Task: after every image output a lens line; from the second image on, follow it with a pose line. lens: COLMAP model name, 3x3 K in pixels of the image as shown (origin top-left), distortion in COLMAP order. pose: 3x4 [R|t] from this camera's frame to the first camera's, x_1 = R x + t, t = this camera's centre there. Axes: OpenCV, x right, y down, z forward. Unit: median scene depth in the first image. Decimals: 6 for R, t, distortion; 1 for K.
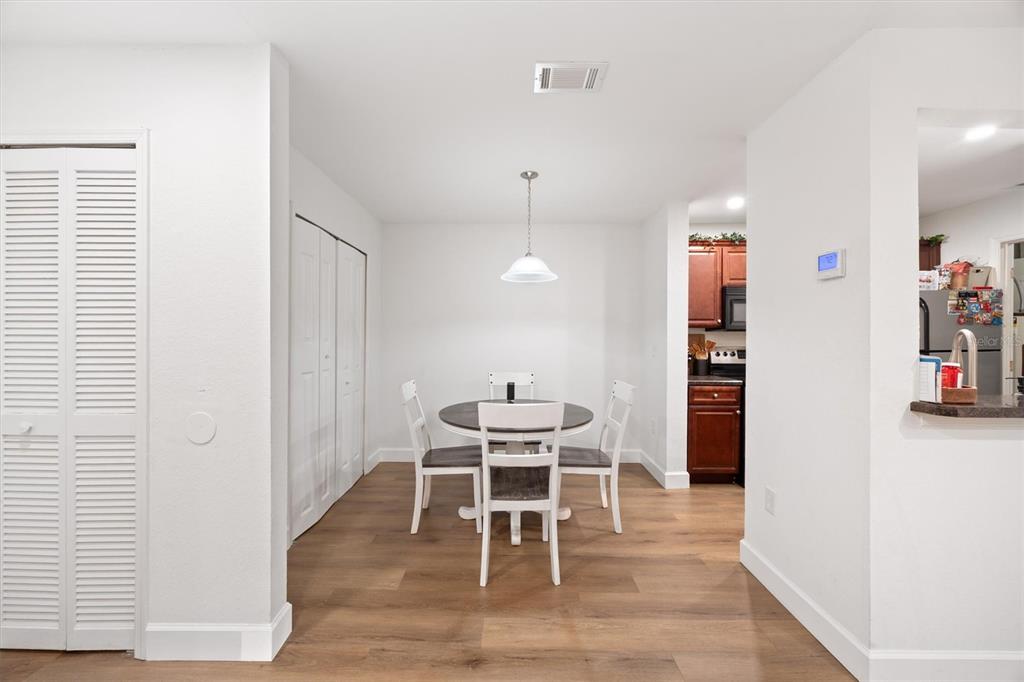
lens RADIAL K [[383.5, 0, 520.8], [0, 383.5, 335.8], [0, 0, 1]] dist [0.000688, 0.000089]
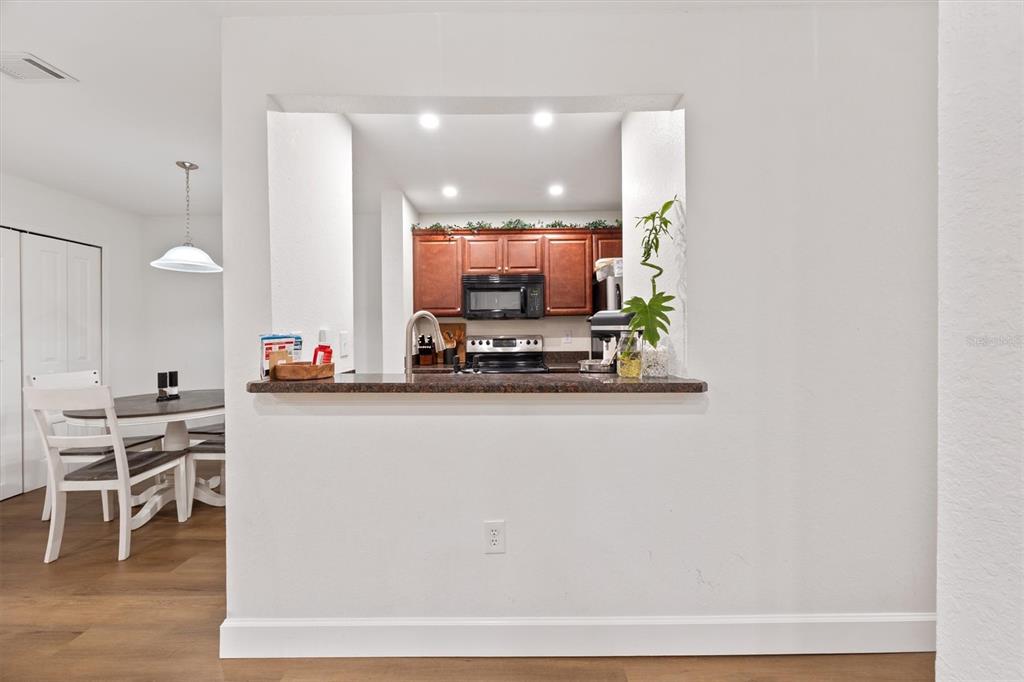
lens RADIAL K [[391.7, 0, 512.0], [0, 391.7, 331.6], [0, 0, 1]] dist [0.000593, 0.000254]
pose [[0.999938, -0.011115, 0.000183, 0.667495], [0.011114, 0.999938, 0.000936, 0.019724], [-0.000193, -0.000934, 1.000000, -0.024917]]
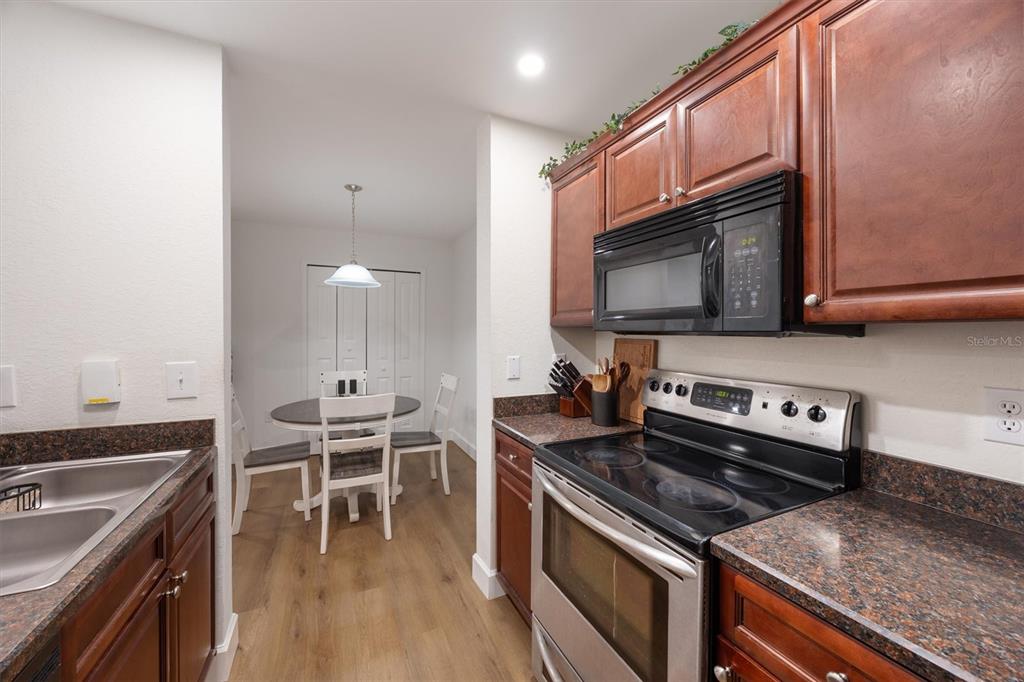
lens RADIAL K [[391.7, 0, 512.0], [0, 391.7, 331.6], [0, 0, 1]] dist [0.000593, 0.000254]
pose [[0.424930, 0.002163, -0.905223, 0.921067], [-0.004865, 0.999988, 0.000105, -0.015010], [0.905213, 0.004359, 0.424936, 0.717872]]
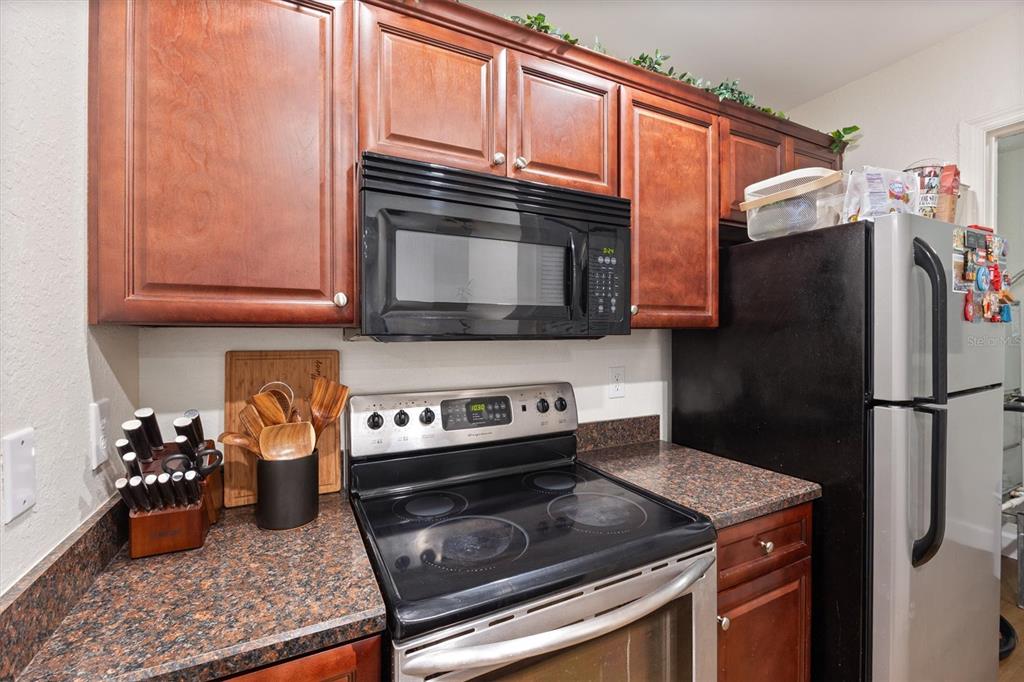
lens RADIAL K [[435.4, 0, 510.4], [0, 435.4, 336.0], [0, 0, 1]] dist [-0.000264, -0.000002]
pose [[0.890334, -0.005890, 0.455269, 0.495870], [0.007003, 0.999975, -0.000760, -0.015284], [-0.455254, 0.003865, 0.890353, 0.725943]]
